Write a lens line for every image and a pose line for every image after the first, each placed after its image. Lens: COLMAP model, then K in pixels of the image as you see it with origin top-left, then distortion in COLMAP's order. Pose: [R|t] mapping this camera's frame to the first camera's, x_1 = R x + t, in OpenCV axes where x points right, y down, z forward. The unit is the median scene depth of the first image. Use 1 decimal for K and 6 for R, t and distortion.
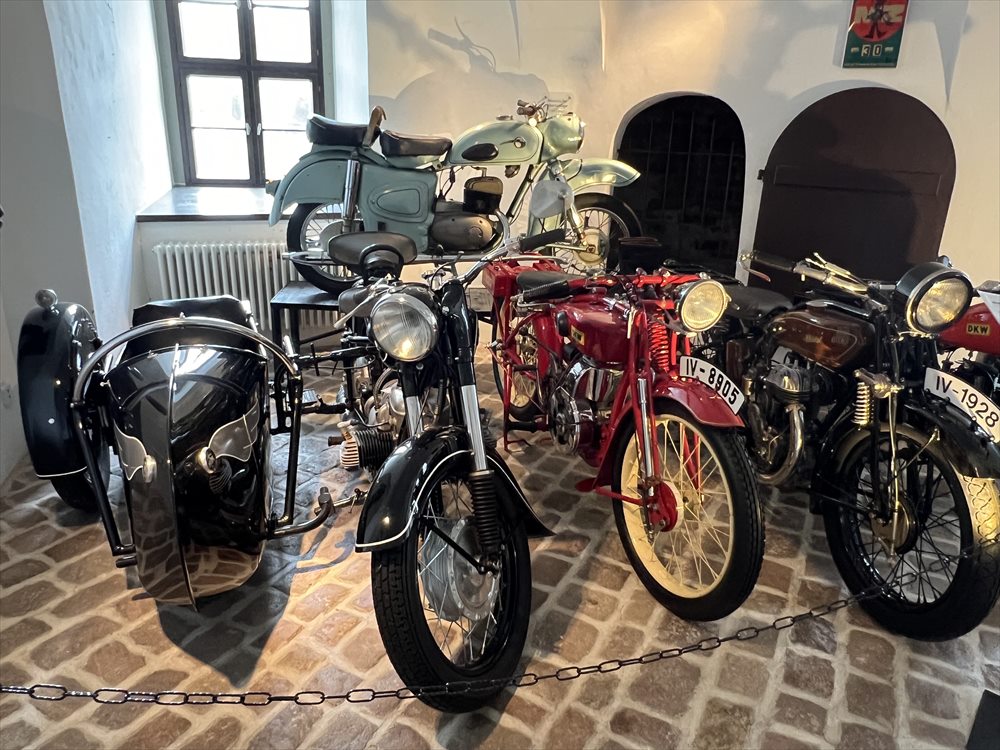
lens RADIAL K [[709.9, 0, 500.0], [0, 709.9, 375.0], [0, 0, 1]] dist [-0.002166, -0.003563]
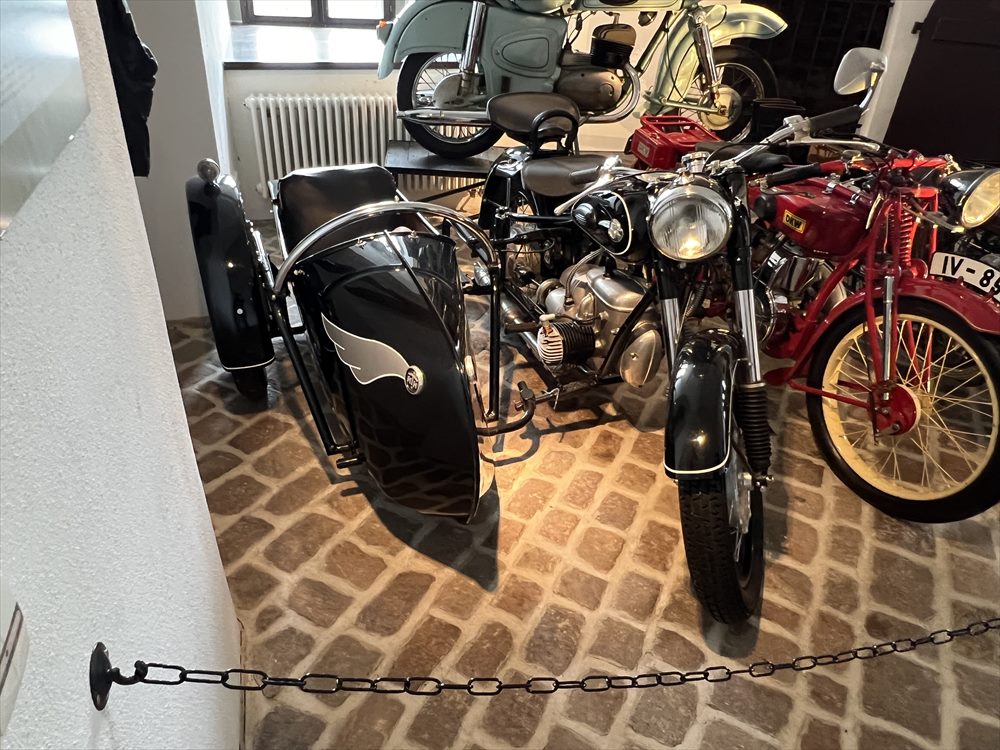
lens RADIAL K [[686.0, 0, 500.0], [0, 686.0, 375.0], [0, 0, 1]] dist [-0.002065, -0.004049]
pose [[0.999763, 0.010714, 0.018971, -0.316522], [-0.014541, 0.976551, 0.214793, -0.052282], [-0.016225, -0.215017, 0.976475, 0.105415]]
